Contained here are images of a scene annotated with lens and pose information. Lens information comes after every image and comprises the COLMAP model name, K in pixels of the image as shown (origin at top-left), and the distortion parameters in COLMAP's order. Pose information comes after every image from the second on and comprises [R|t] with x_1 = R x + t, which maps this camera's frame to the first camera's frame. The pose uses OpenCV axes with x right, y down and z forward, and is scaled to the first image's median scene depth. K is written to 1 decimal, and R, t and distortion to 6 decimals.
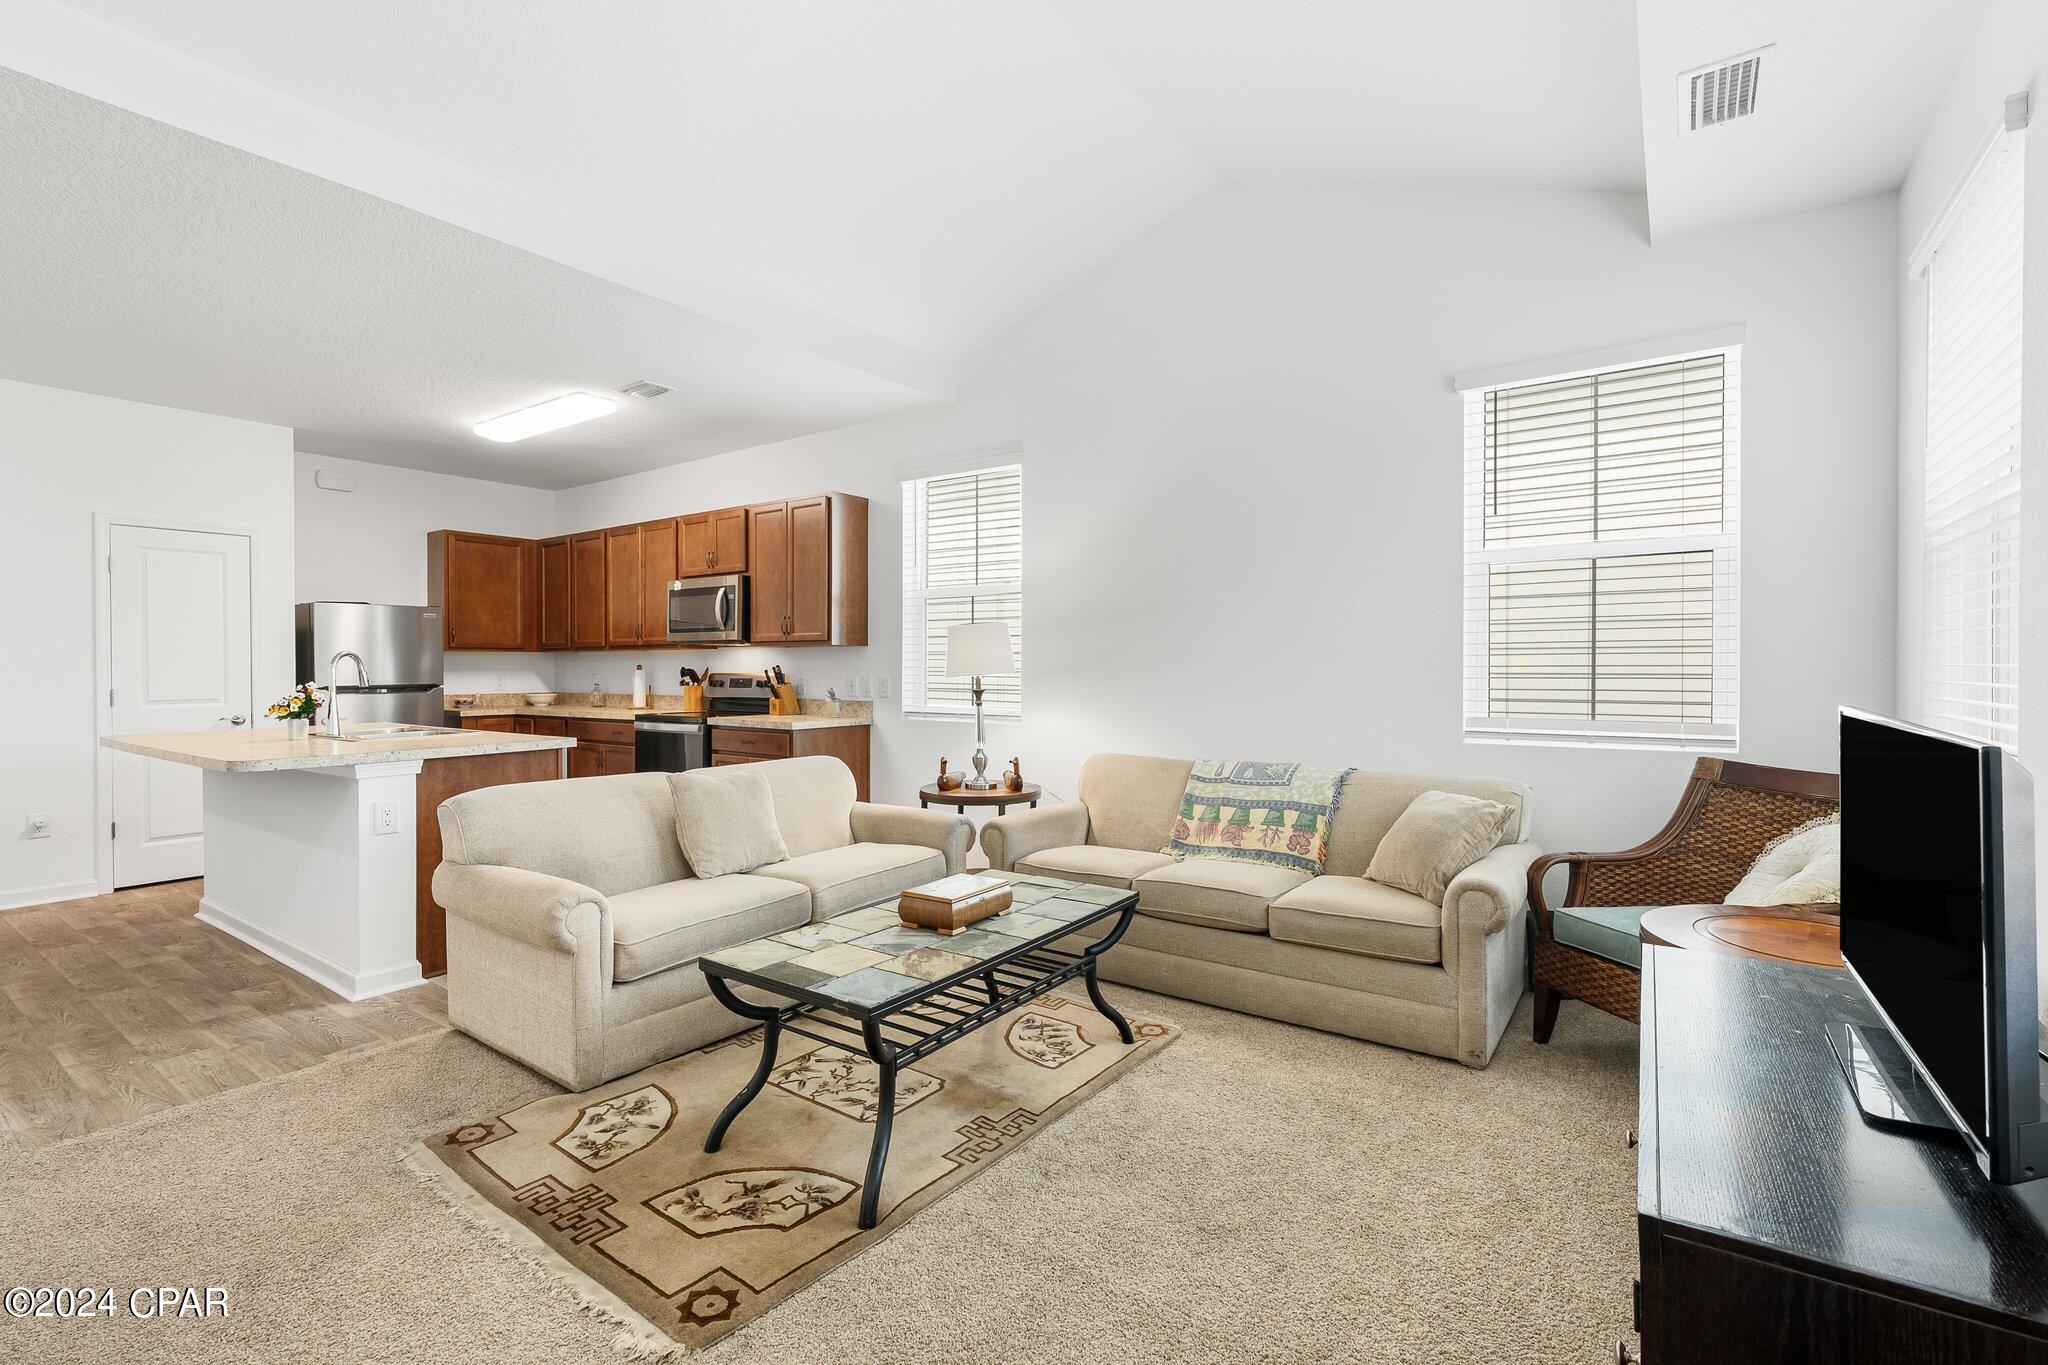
lens RADIAL K [[912.9, 0, 1017.9], [0, 912.9, 675.2], [0, 0, 1]] dist [0.002932, 0.000365]
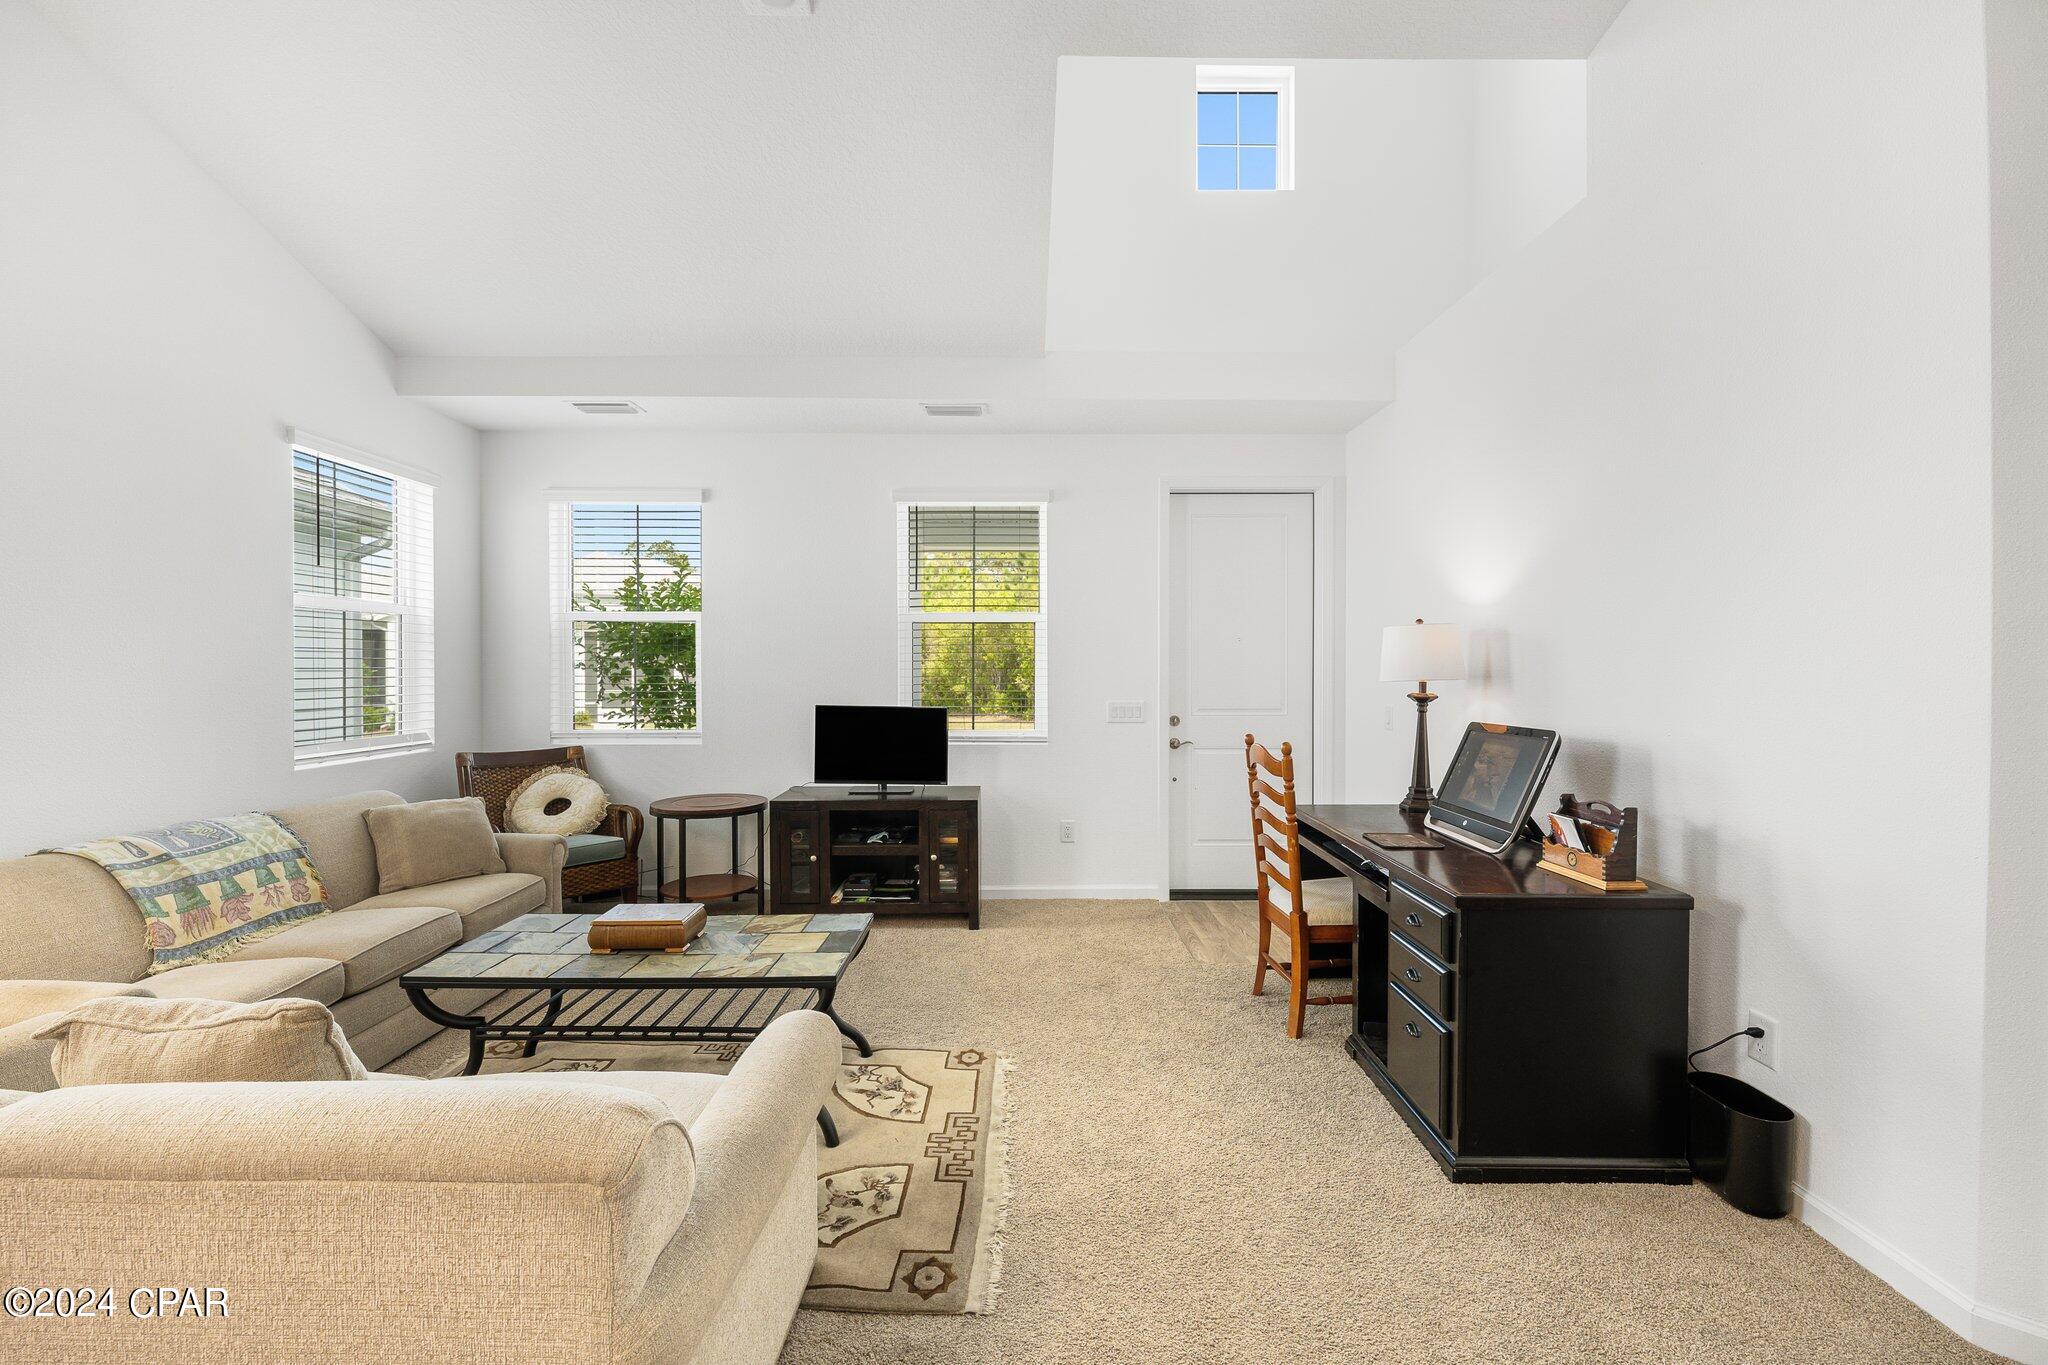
lens RADIAL K [[850.0, 0, 1023.1], [0, 850.0, 678.5], [0, 0, 1]] dist [0.002781, -0.001020]
pose [[-0.589968, -0.004997, 0.807411, -0.674587], [0.010952, 0.999839, 0.014190, -0.032650], [-0.807353, 0.017214, -0.589818, 0.728869]]
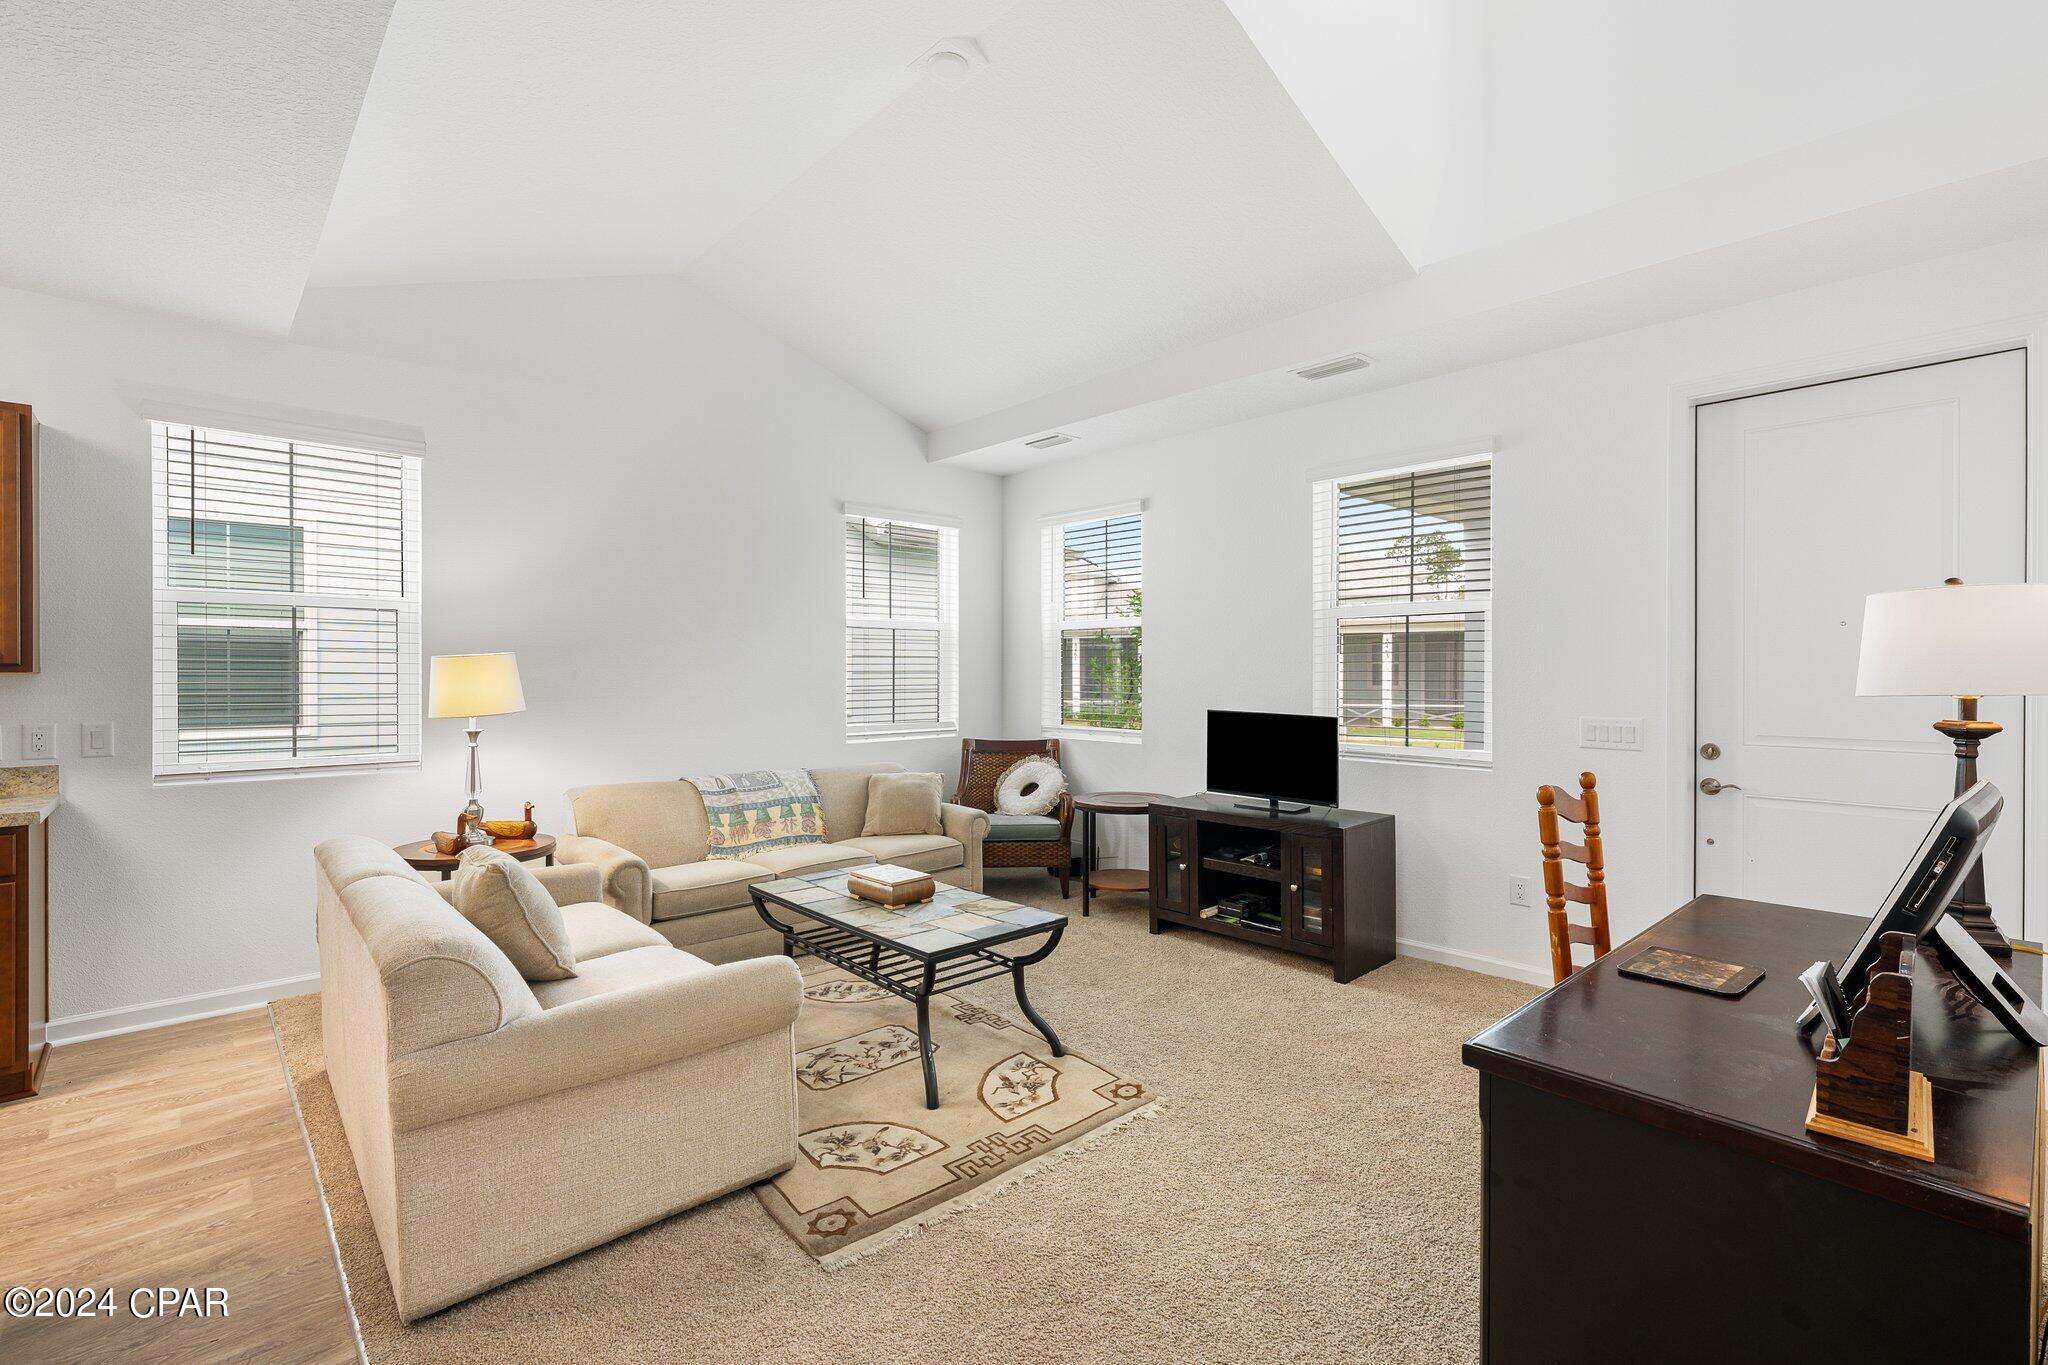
lens RADIAL K [[912.9, 0, 1029.5], [0, 912.9, 681.8], [0, 0, 1]] dist [0.002932, 0.000365]
pose [[0.196115, -0.008366, 0.980545, -0.775019], [0.009953, 0.999929, 0.006541, -0.029987], [-0.980530, 0.008476, 0.196184, 0.322805]]
